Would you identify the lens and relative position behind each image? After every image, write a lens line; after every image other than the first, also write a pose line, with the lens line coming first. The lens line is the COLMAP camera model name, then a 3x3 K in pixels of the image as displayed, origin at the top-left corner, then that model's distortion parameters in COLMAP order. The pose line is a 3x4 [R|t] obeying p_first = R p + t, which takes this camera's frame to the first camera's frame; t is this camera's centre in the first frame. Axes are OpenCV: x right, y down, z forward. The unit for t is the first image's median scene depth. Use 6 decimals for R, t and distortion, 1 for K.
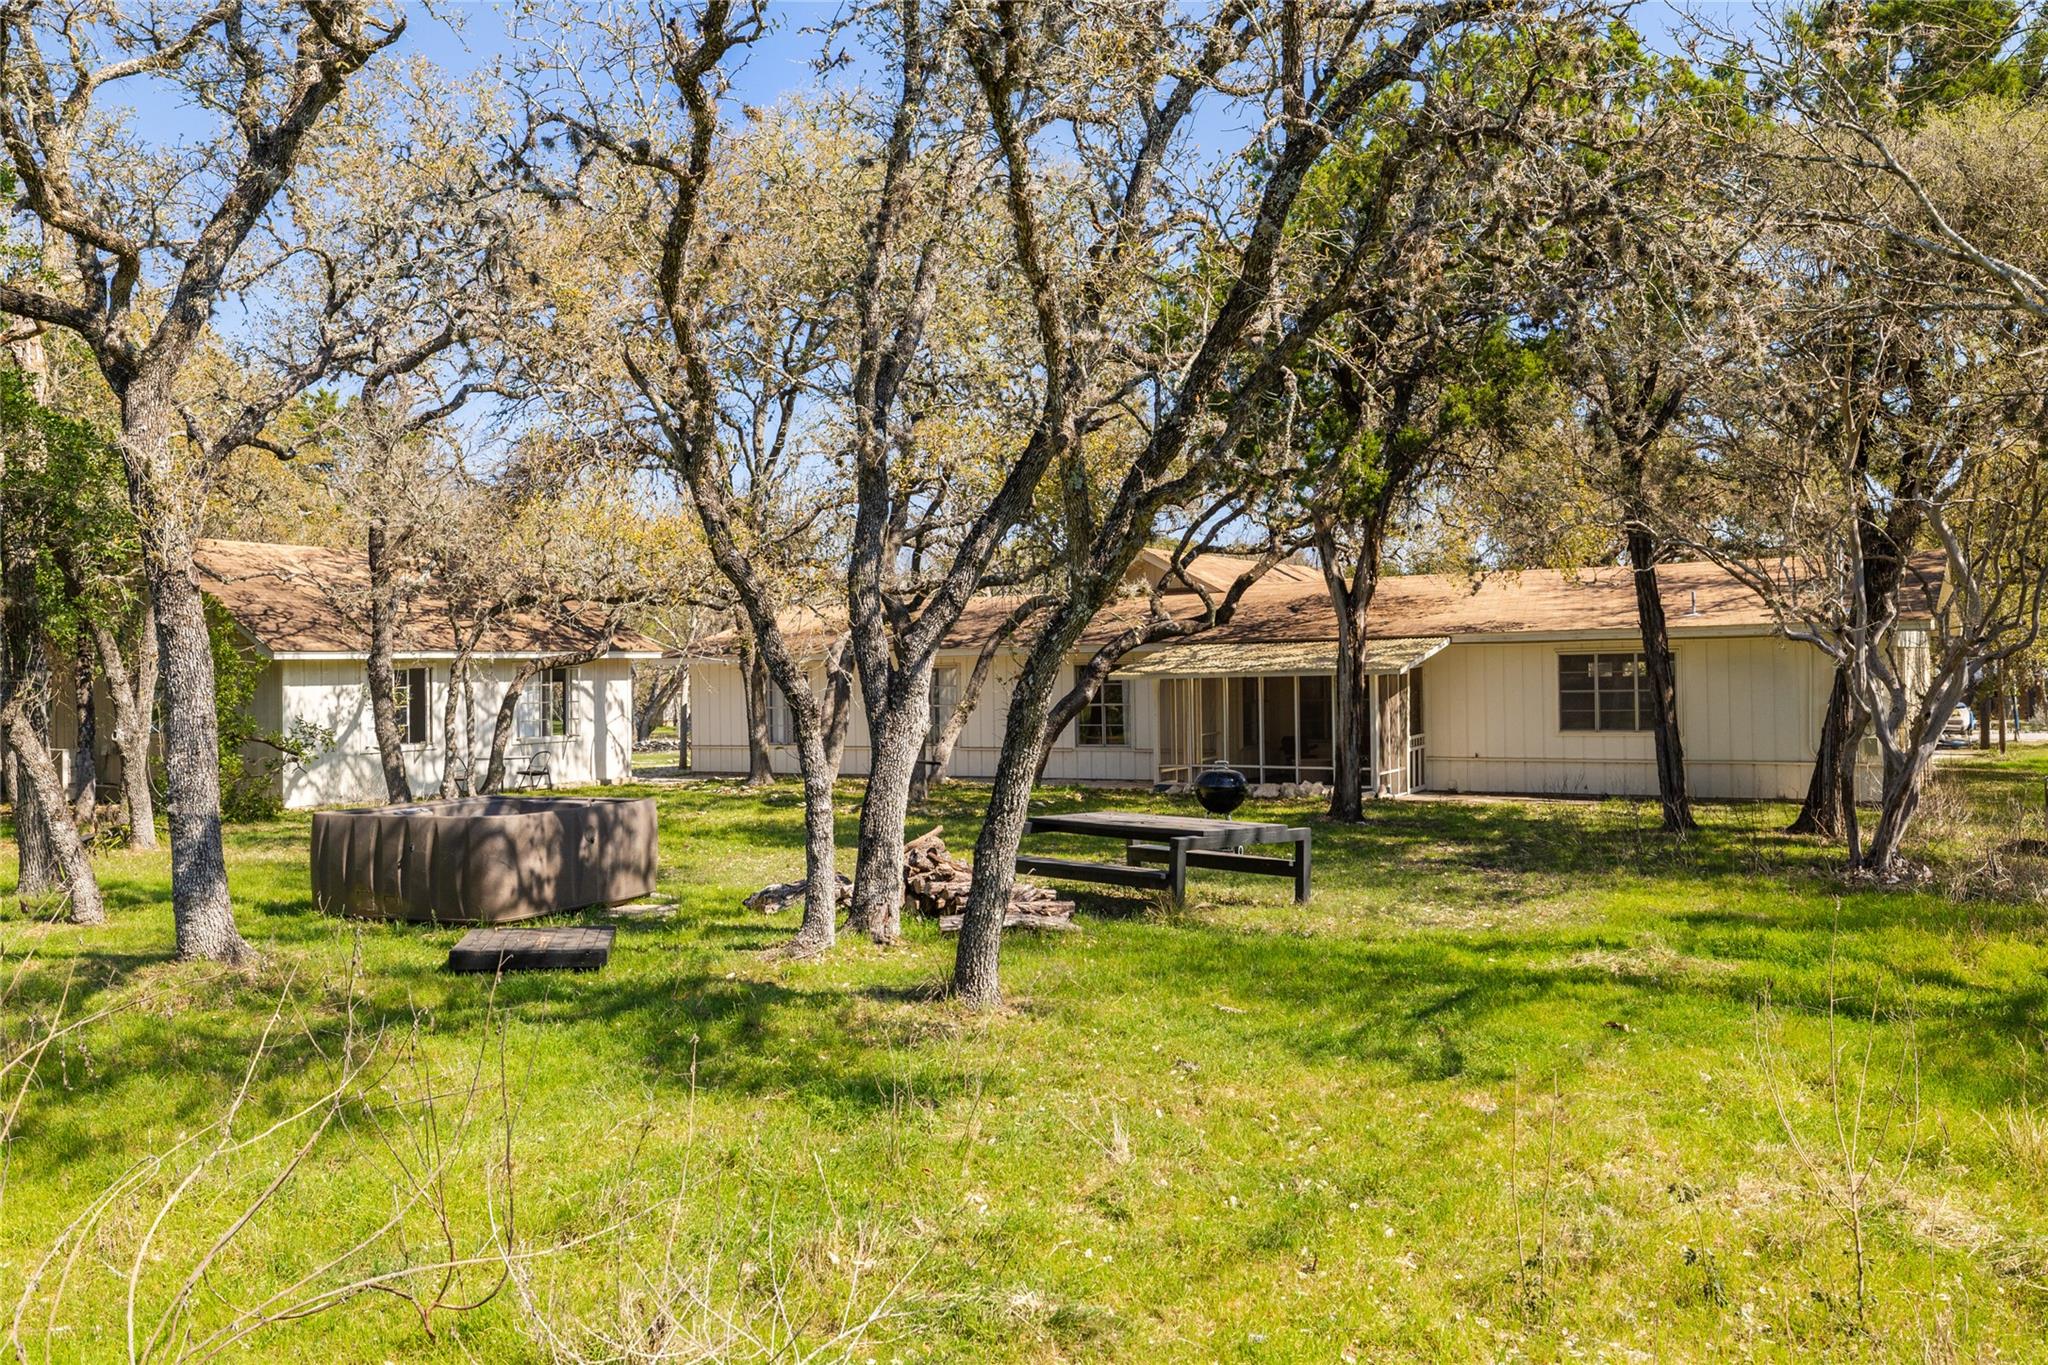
lens RADIAL K [[1705.9, 0, 1024.0], [0, 1705.9, 682.5], [0, 0, 1]] dist [-0.170443, -0.000806]
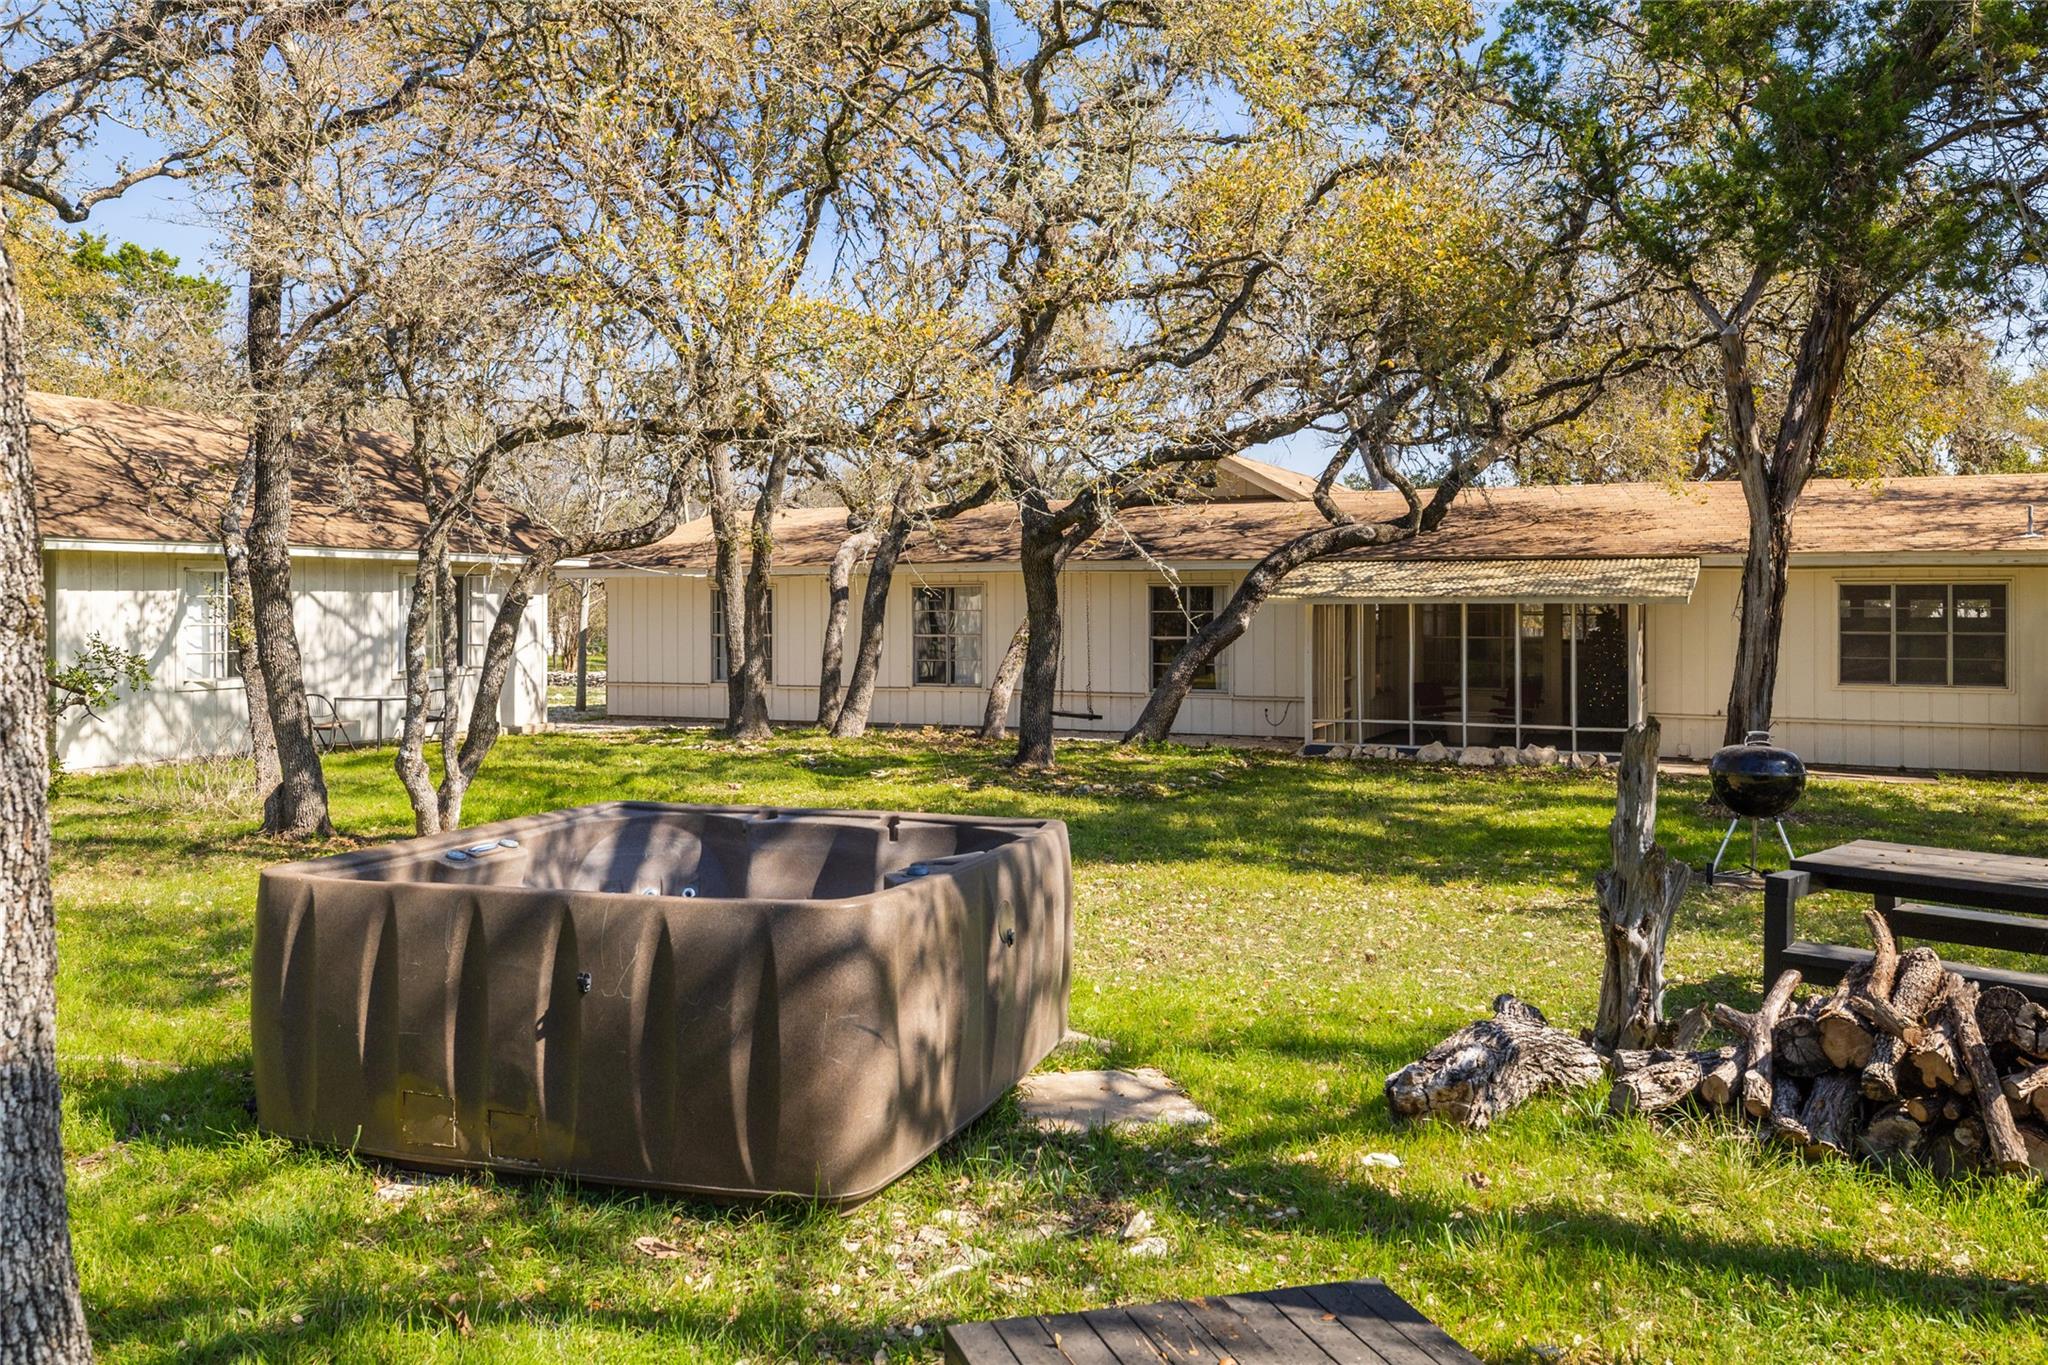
lens RADIAL K [[1701.2, 0, 1024.0], [0, 1701.2, 682.5], [0, 0, 1]] dist [-0.076817, -0.007544]
pose [[0.992036, 0.015184, 0.125033, -0.139166], [-0.019782, 0.999170, 0.035615, 0.008225], [-0.124389, -0.037805, 0.991513, 0.274038]]
